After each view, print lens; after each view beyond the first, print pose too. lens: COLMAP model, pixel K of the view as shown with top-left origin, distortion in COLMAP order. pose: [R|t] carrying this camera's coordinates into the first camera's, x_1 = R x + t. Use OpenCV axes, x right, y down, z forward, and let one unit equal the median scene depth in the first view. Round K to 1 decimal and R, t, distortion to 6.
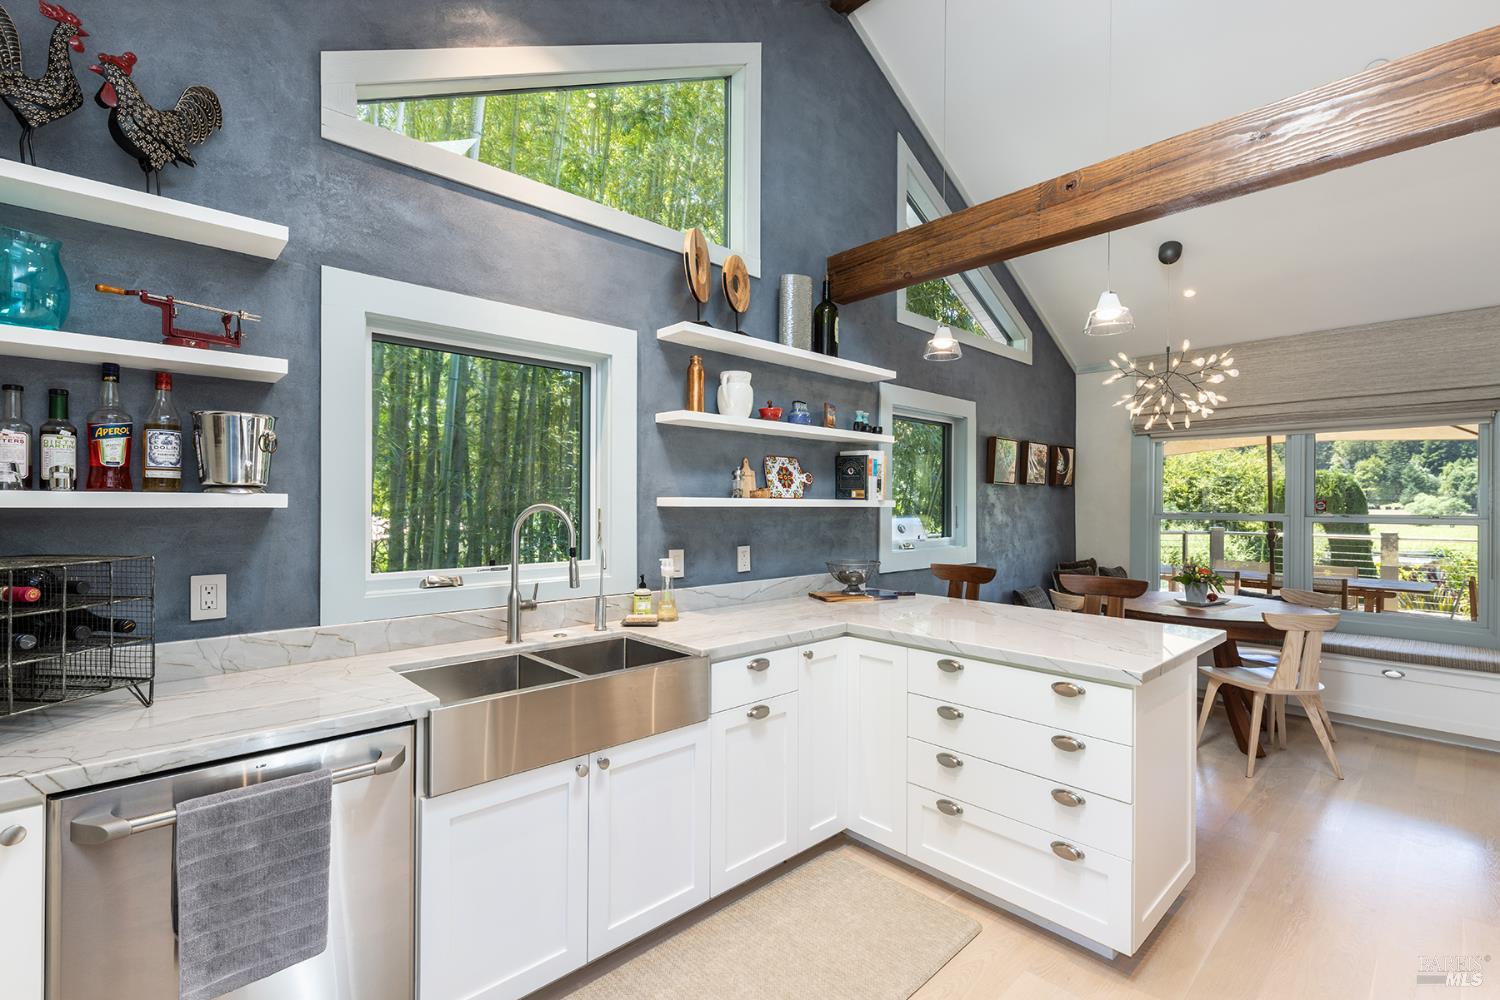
lens RADIAL K [[676.4, 0, 758.6], [0, 676.4, 501.3], [0, 0, 1]] dist [0.007255, -0.000882]
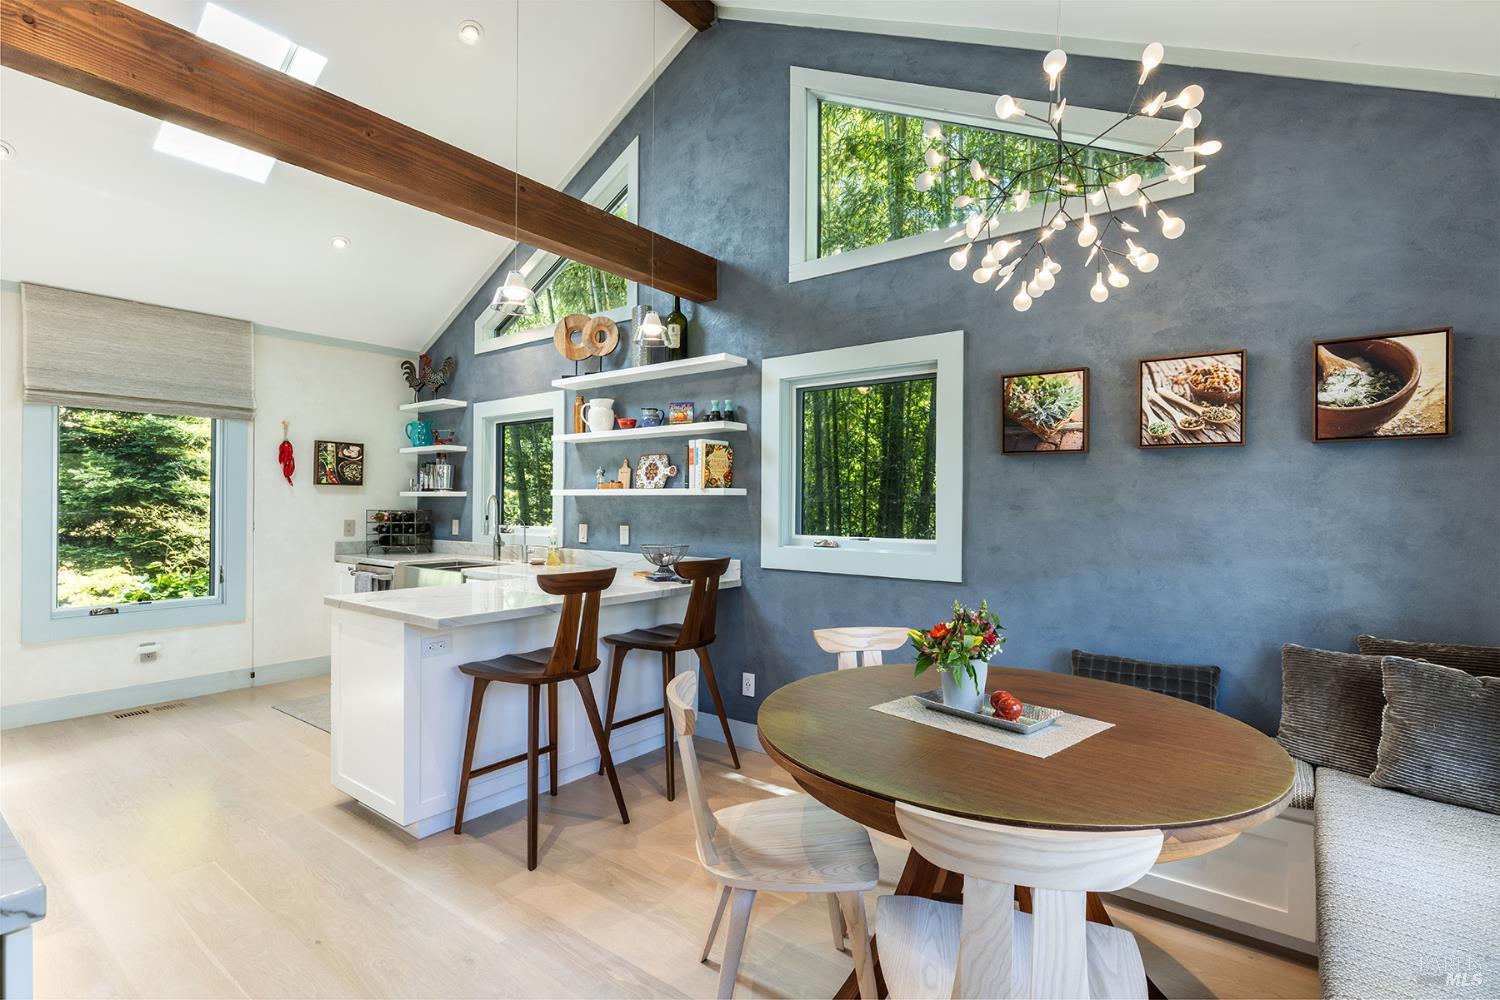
lens RADIAL K [[707.3, 0, 757.5], [0, 707.3, 504.4], [0, 0, 1]] dist [-0.001357, -0.000717]
pose [[0.161217, -0.005746, -0.986902, 1.287500], [-0.003133, 0.999975, -0.006333, 0.030297], [0.986914, 0.004113, 0.161195, 0.955835]]
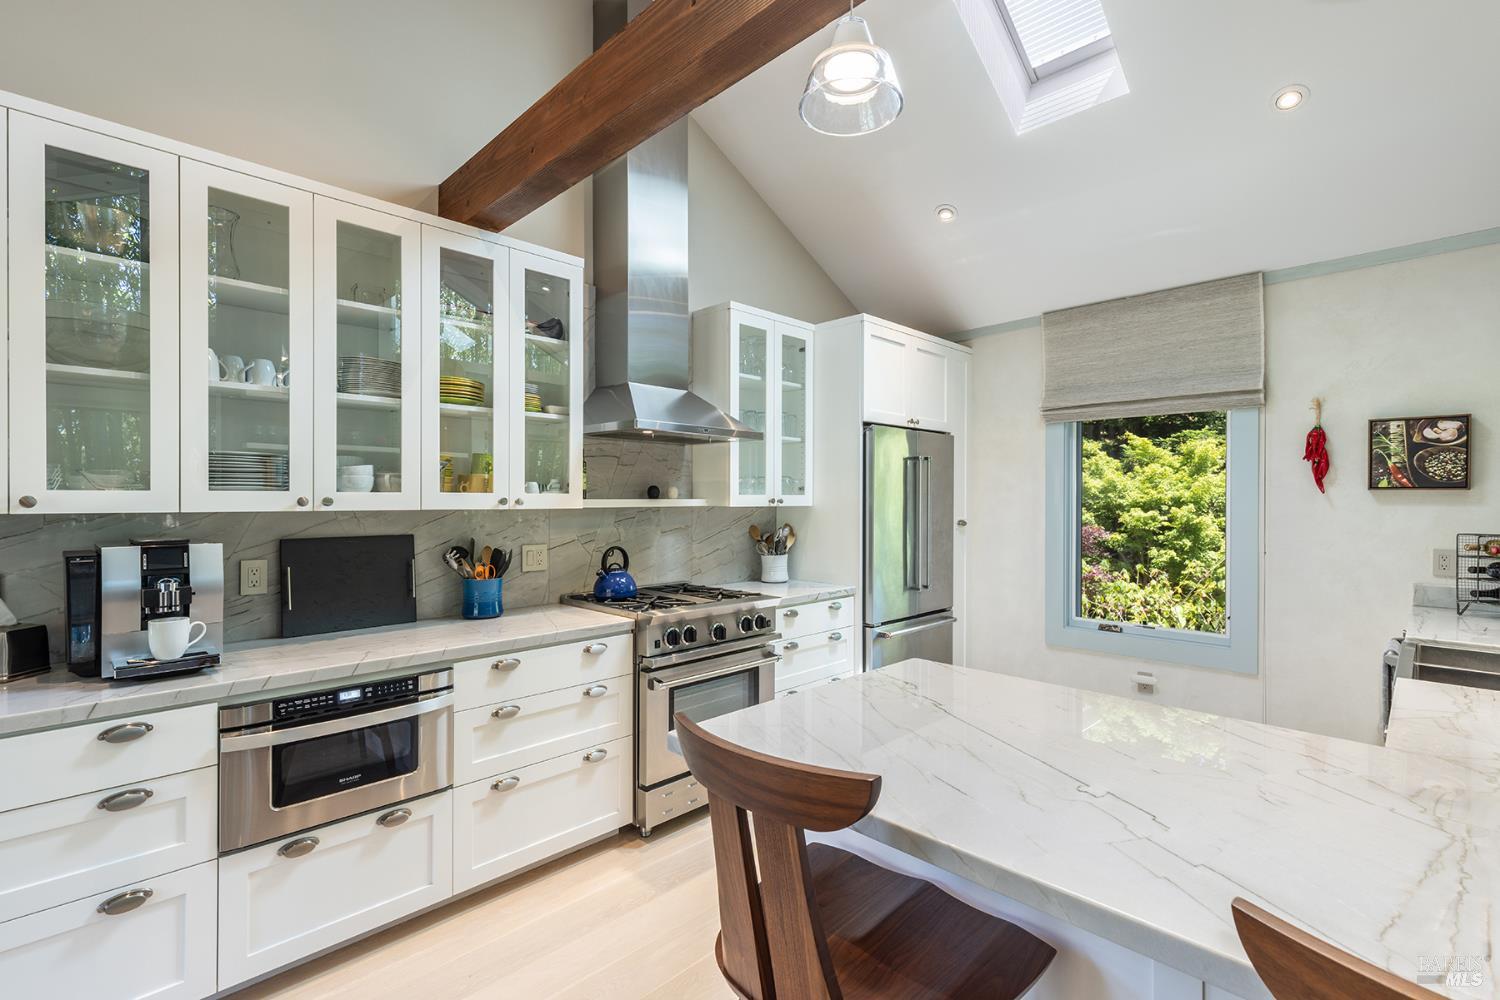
lens RADIAL K [[676.4, 0, 758.6], [0, 676.4, 501.3], [0, 0, 1]] dist [0.007255, -0.000882]
pose [[-0.999564, -0.008839, -0.028163, 0.477462], [-0.008878, 0.999960, 0.001270, 0.002244], [0.028151, 0.001520, -0.999603, 1.165715]]
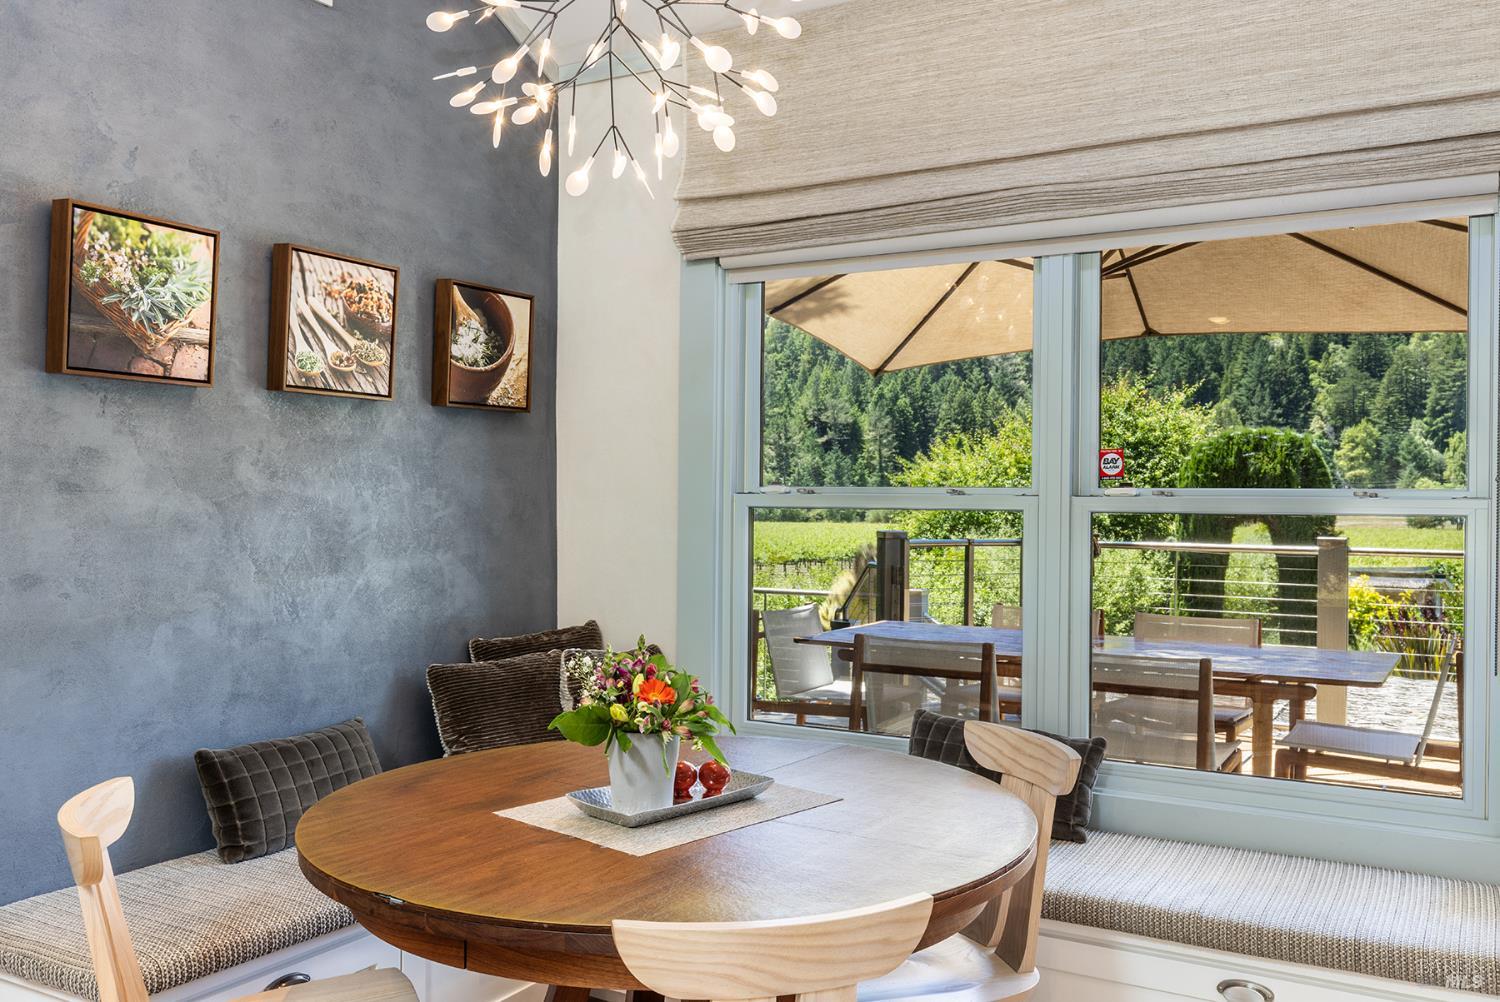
lens RADIAL K [[1258.6, 0, 756.3], [0, 1258.6, 500.2], [0, 0, 1]] dist [0.001024, 0.004387]
pose [[0.959702, -0.001375, 0.281015, 0.656899], [-0.000966, 0.999966, 0.008192, 0.028562], [-0.281017, -0.008133, 0.959668, 0.604158]]
